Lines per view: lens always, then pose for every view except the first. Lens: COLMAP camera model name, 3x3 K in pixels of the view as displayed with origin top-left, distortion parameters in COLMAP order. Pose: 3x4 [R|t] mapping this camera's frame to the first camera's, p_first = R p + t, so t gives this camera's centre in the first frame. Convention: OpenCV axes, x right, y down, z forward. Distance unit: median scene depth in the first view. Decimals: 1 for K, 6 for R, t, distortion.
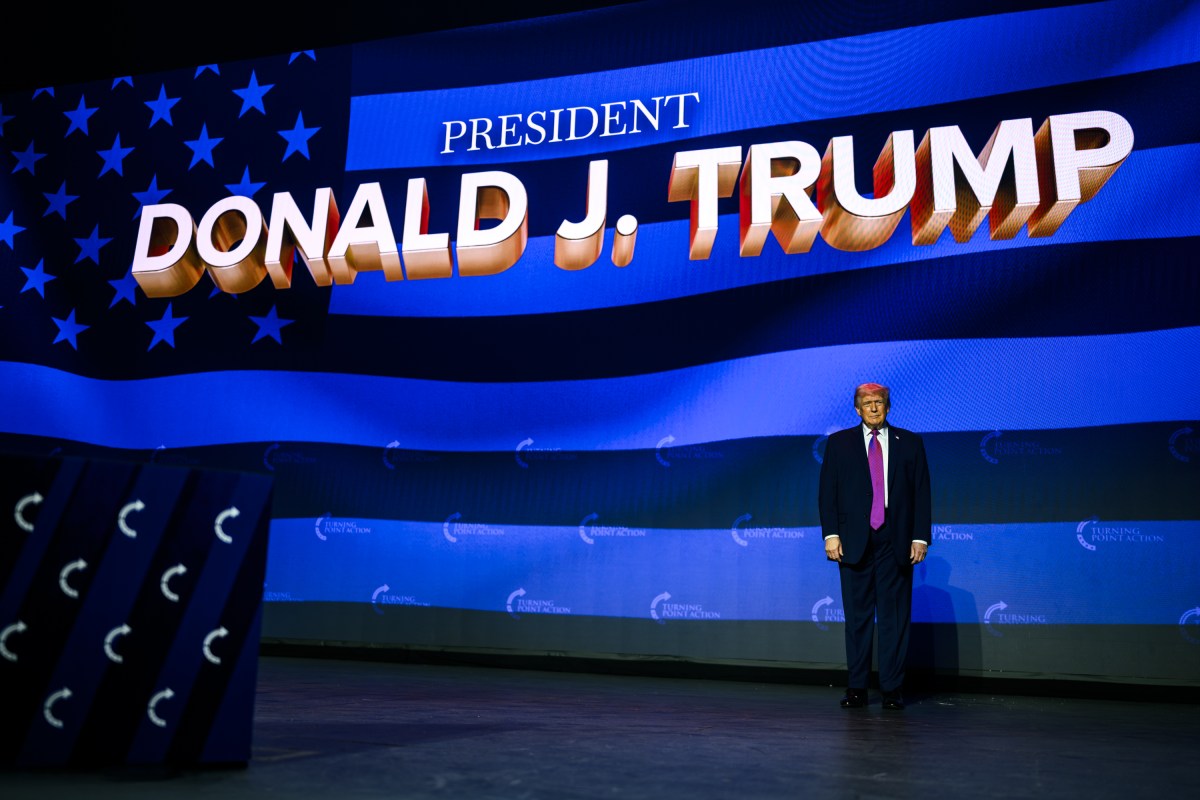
lens RADIAL K [[1191.5, 0, 600.0], [0, 1191.5, 400.0], [0, 0, 1]] dist [0.001061, -0.009120]
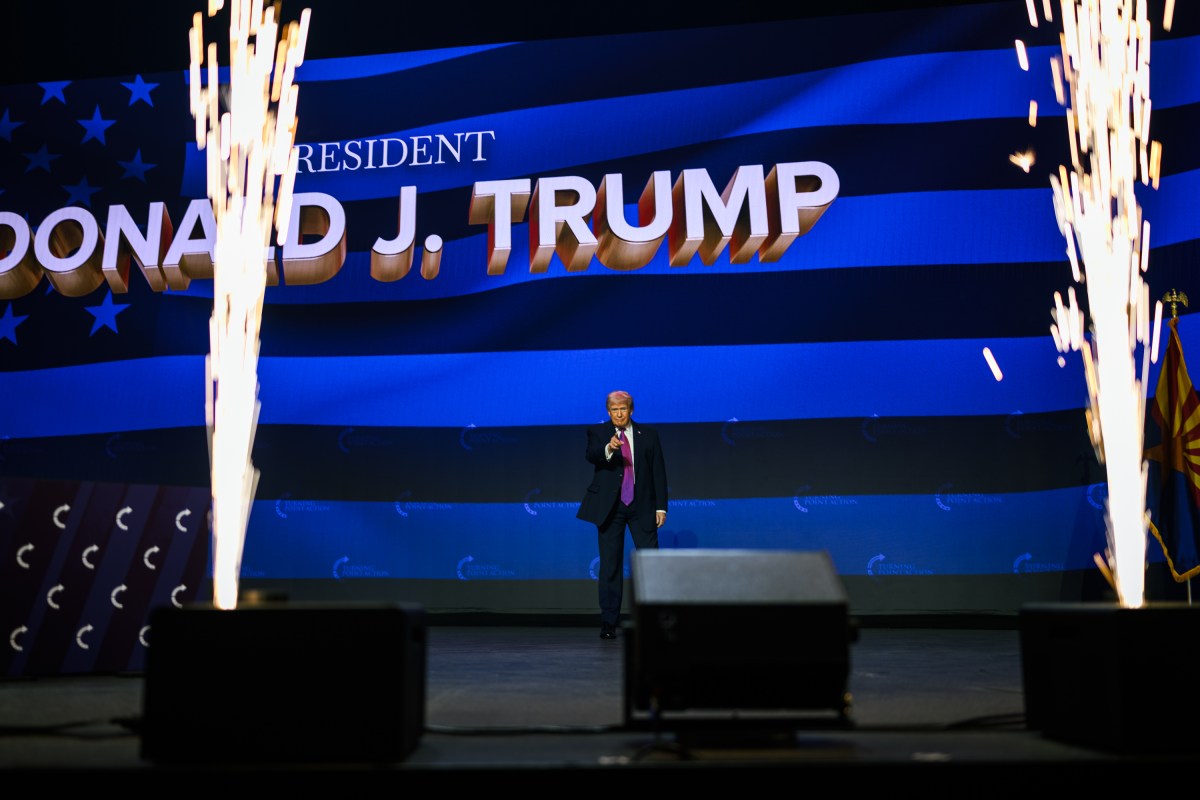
lens RADIAL K [[1191.5, 0, 600.0], [0, 1191.5, 400.0], [0, 0, 1]] dist [0.001061, -0.009120]
pose [[0.986990, -0.010432, 0.160440, -0.005413], [0.005550, 0.999509, 0.030848, -0.028527], [-0.160683, -0.029556, 0.986563, -0.182734]]
